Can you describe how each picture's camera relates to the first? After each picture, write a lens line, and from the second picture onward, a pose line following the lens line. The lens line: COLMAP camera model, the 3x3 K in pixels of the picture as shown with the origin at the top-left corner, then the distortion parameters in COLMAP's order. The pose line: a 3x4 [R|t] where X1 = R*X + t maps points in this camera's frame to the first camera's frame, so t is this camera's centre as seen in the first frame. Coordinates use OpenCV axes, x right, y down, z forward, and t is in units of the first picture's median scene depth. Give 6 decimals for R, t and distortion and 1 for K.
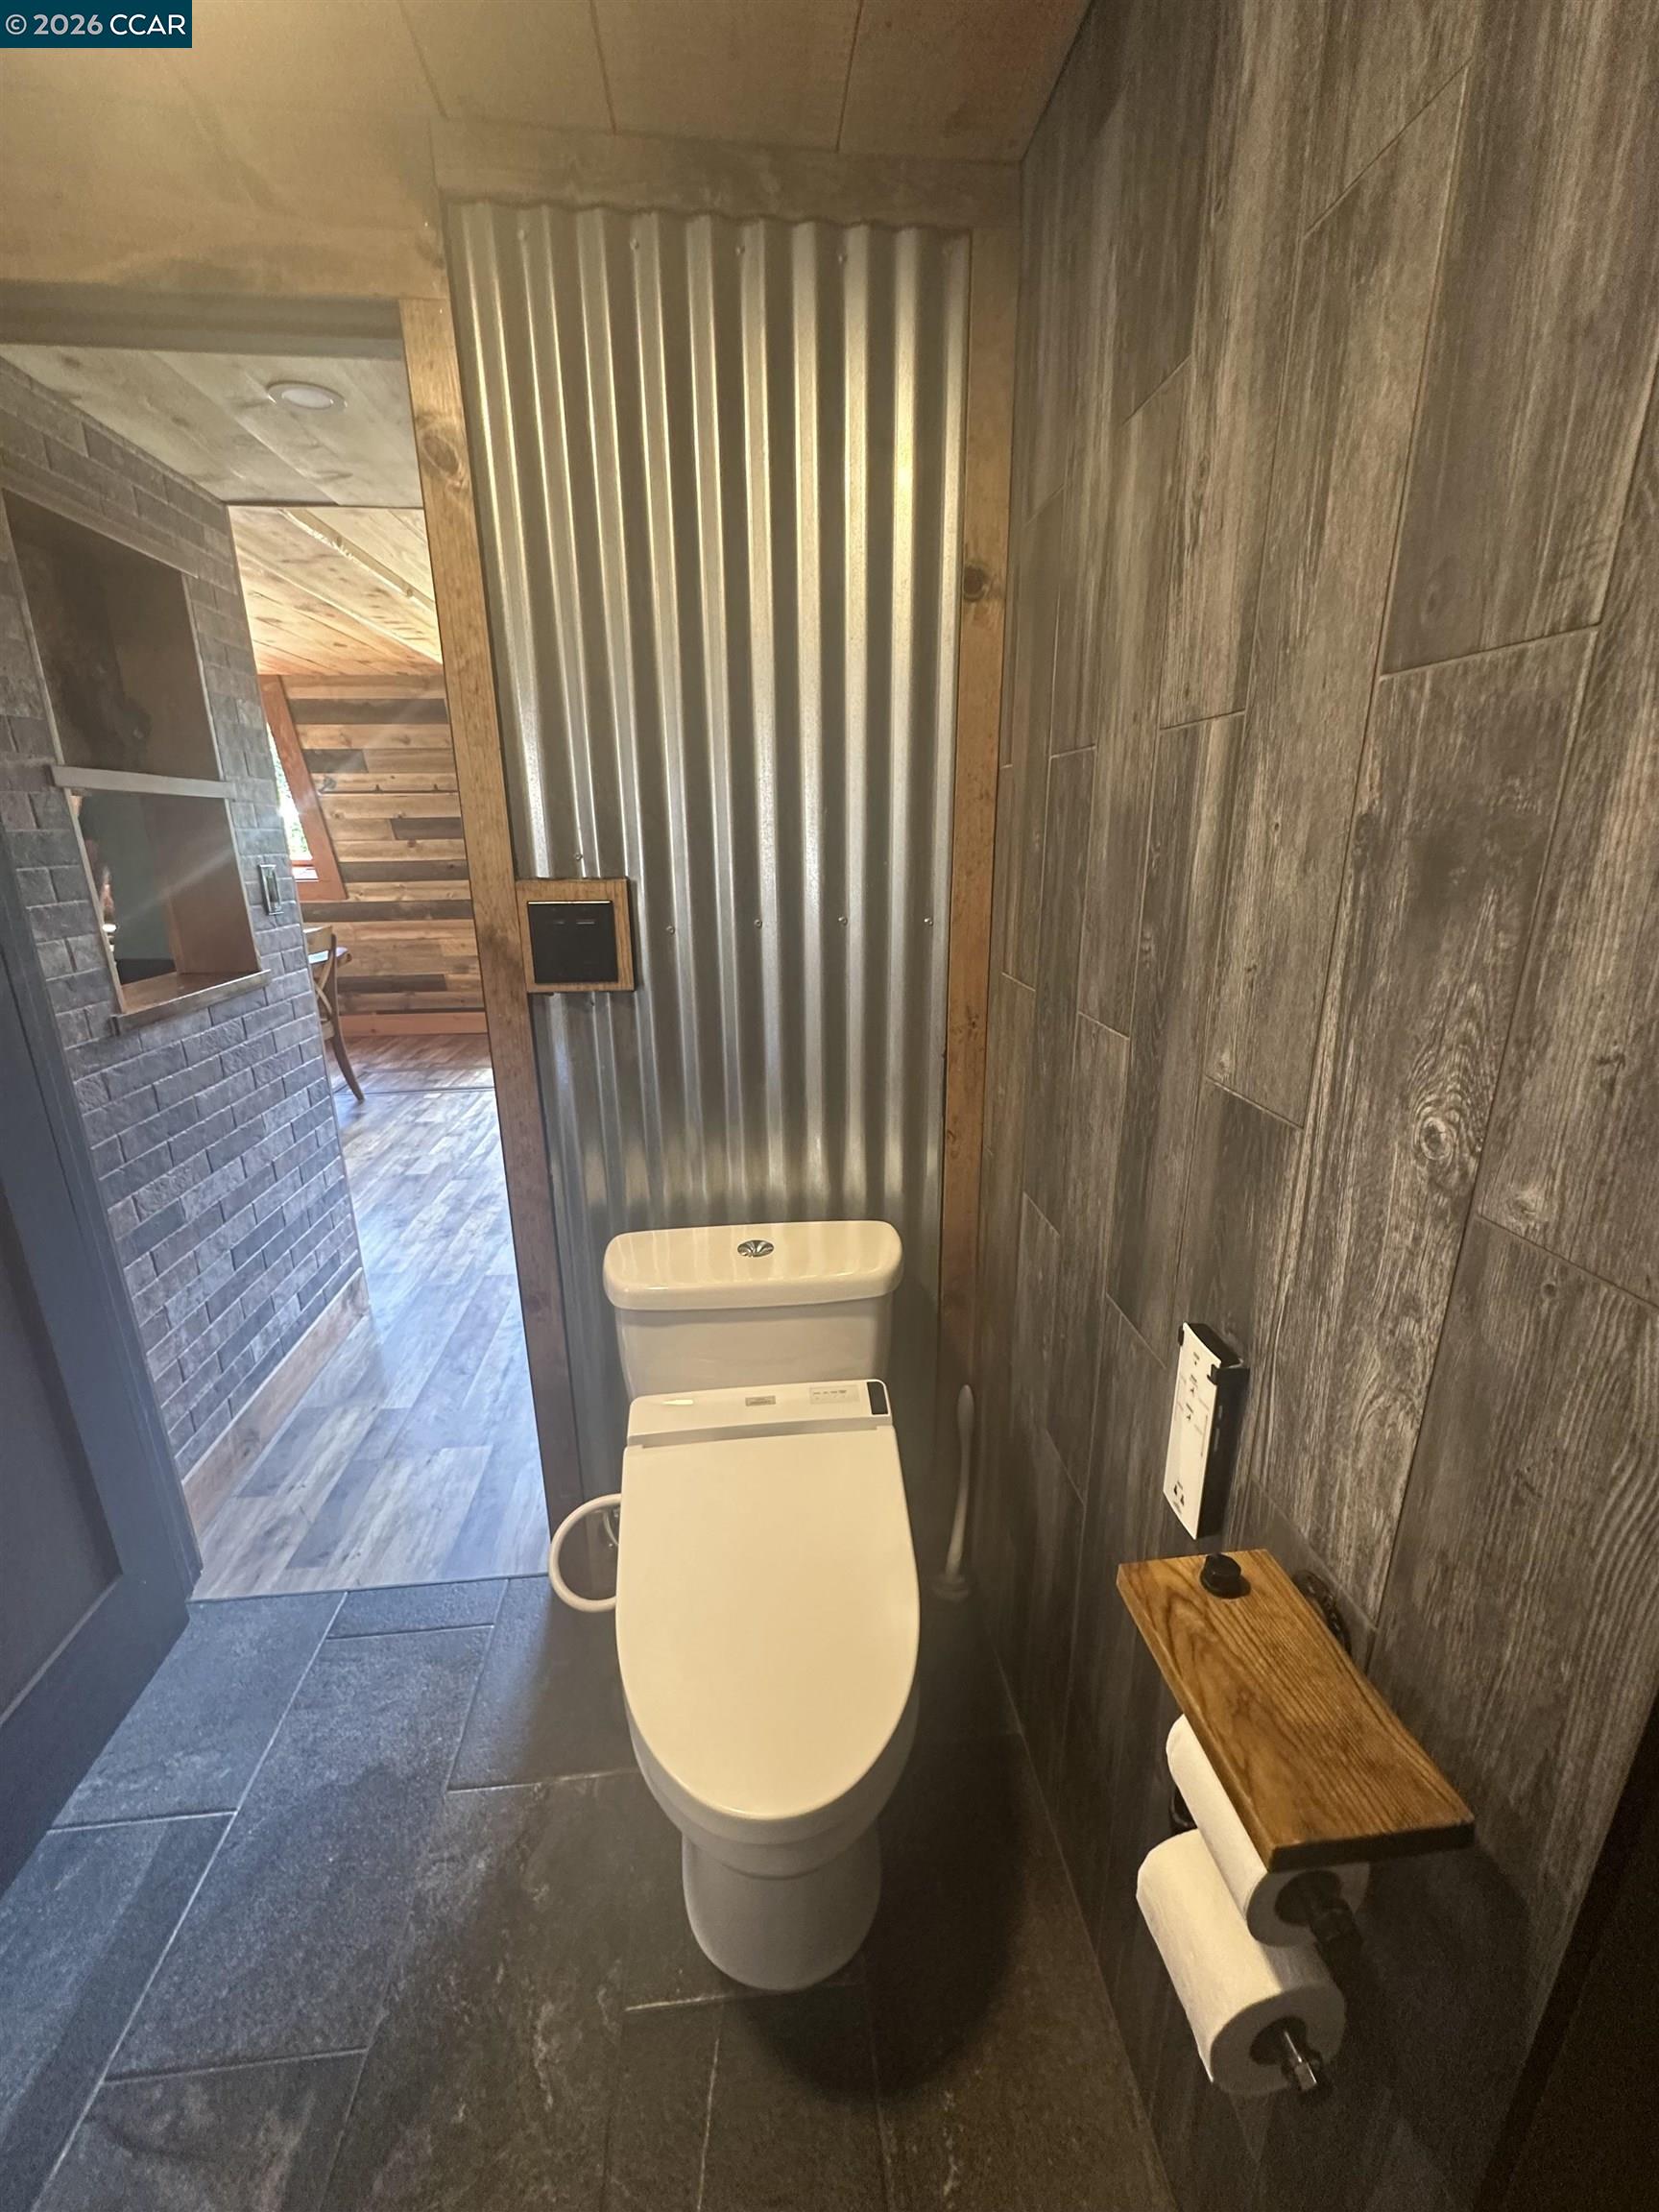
lens RADIAL K [[899.2, 0, 829.5], [0, 899.2, 1106.0], [0, 0, 1]] dist [0.001270, 0.000086]
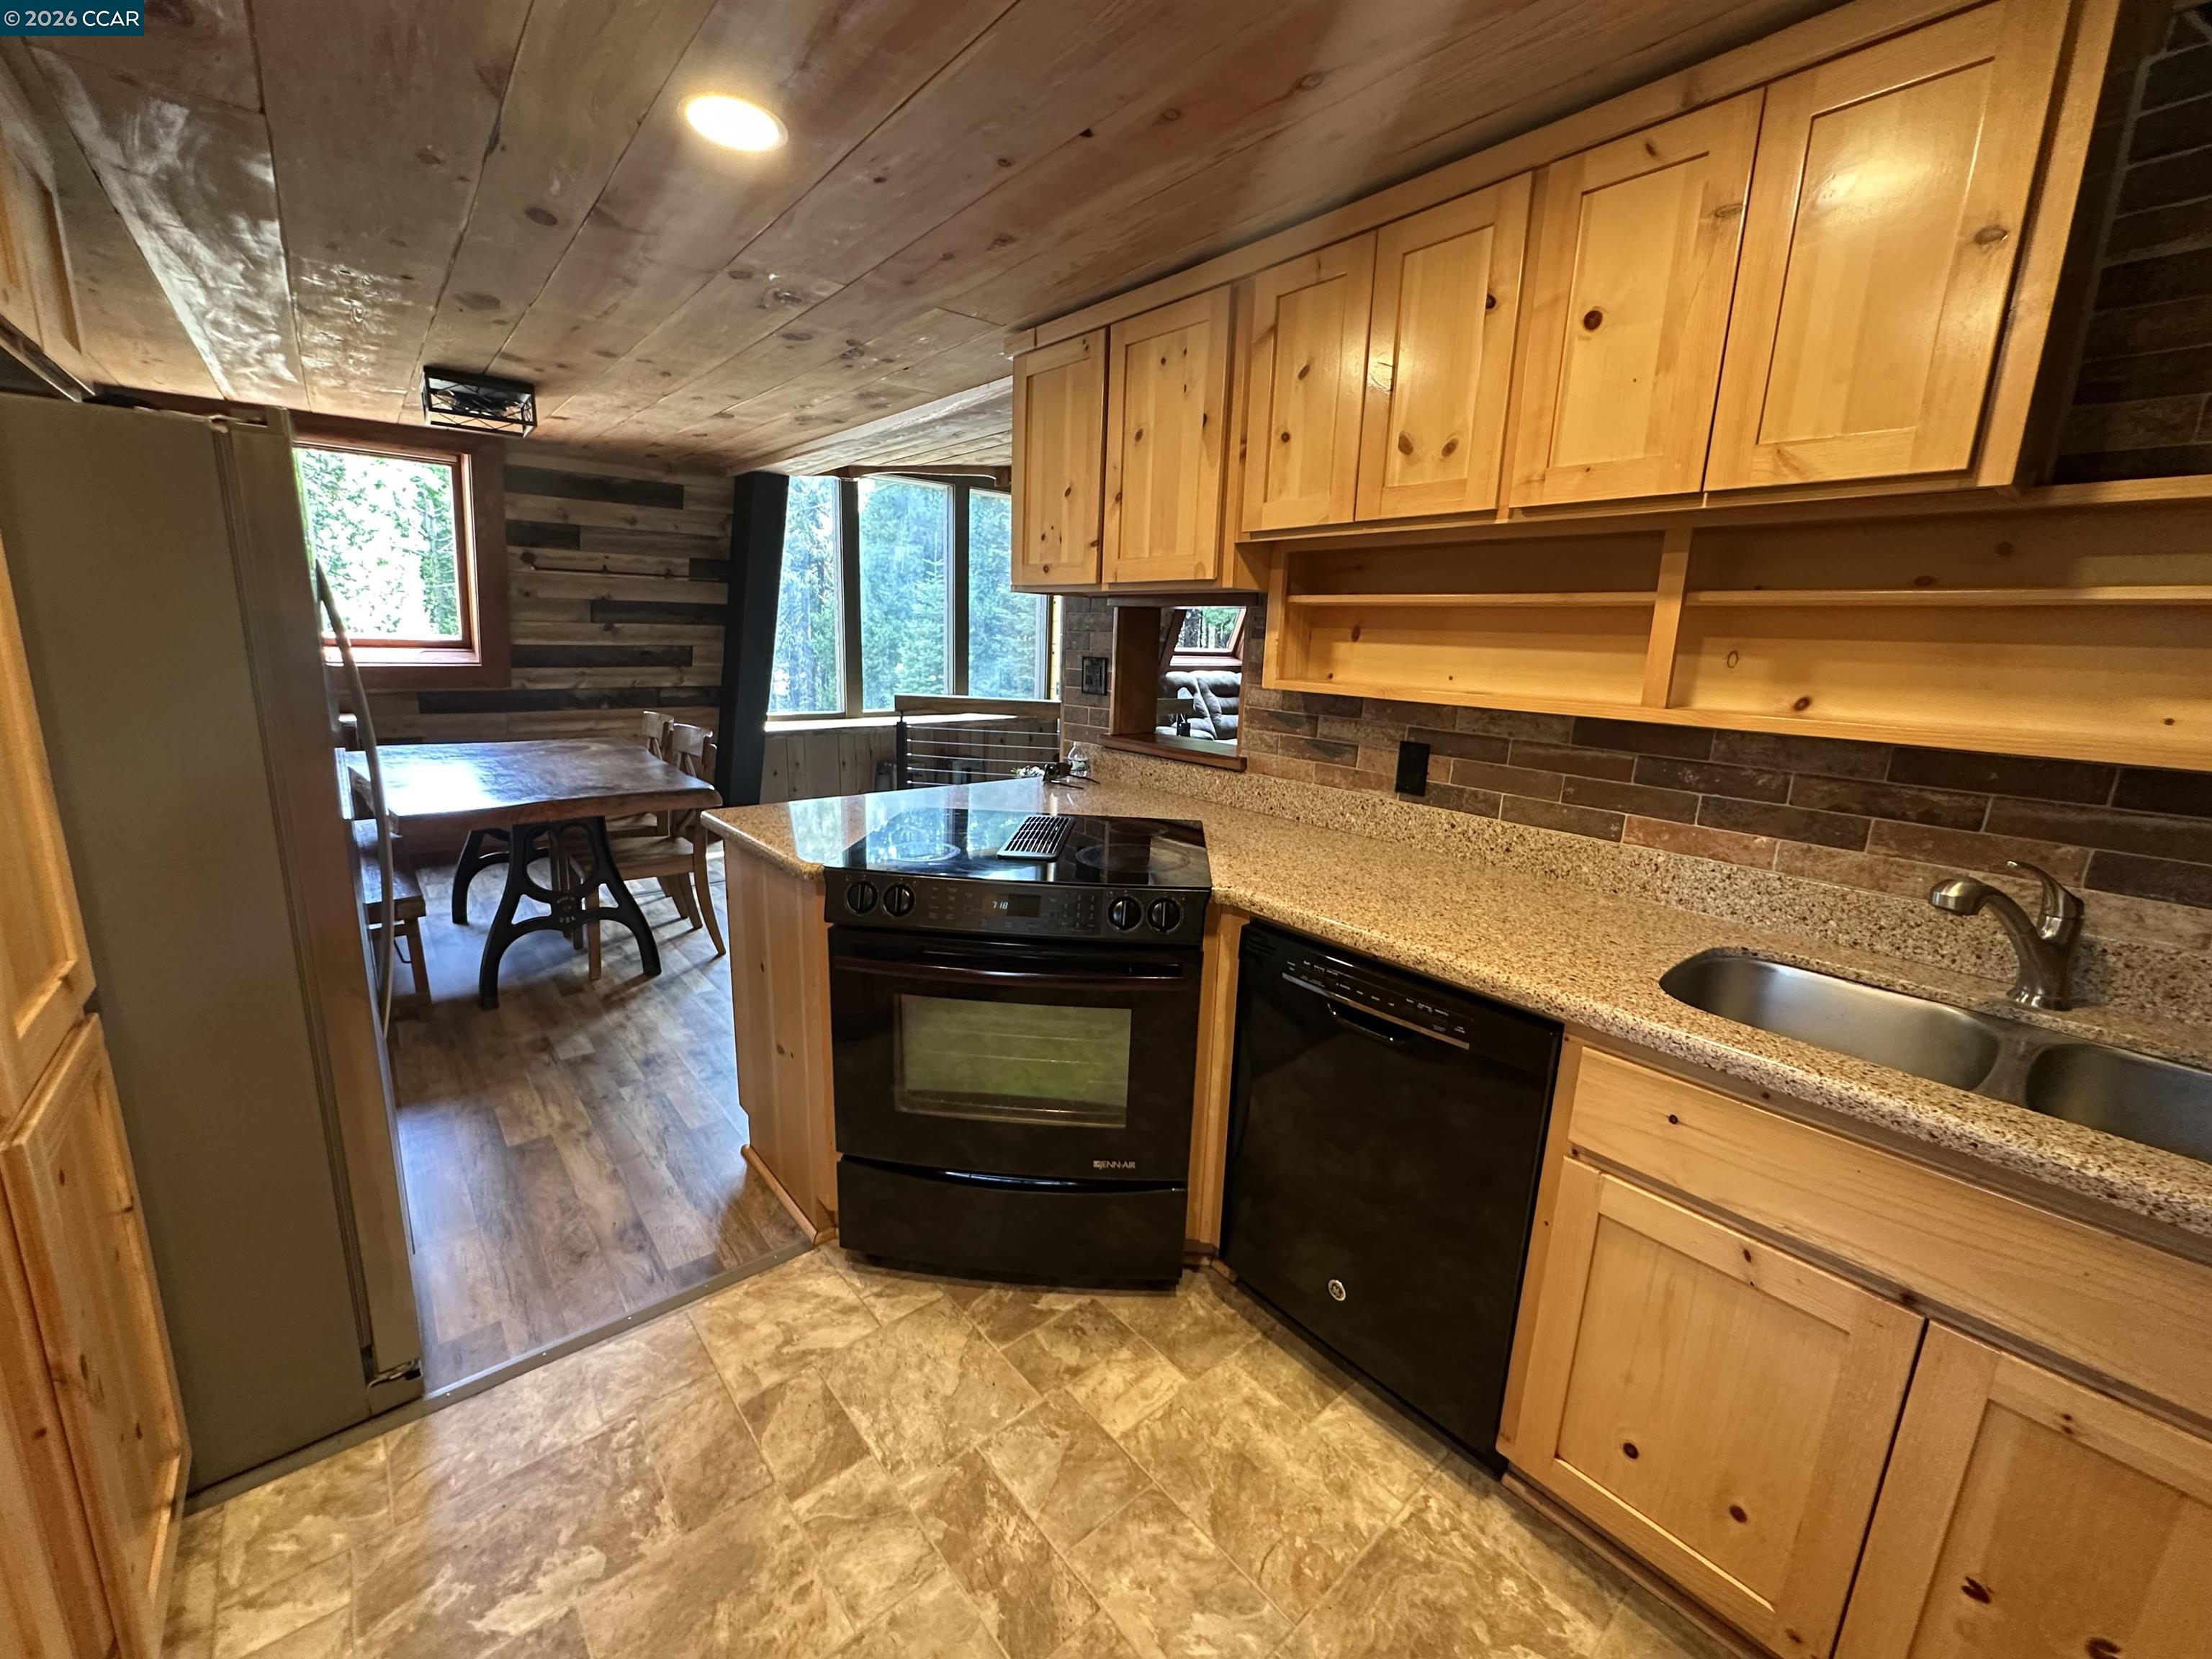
lens RADIAL K [[899.2, 0, 1106.0], [0, 899.2, 829.5], [0, 0, 1]] dist [0.001270, 0.000086]
pose [[0.830419, -0.081801, 0.551102, -0.582184], [0.127533, 0.990808, -0.045105, 0.022634], [-0.542347, 0.107739, 0.833218, -0.028137]]
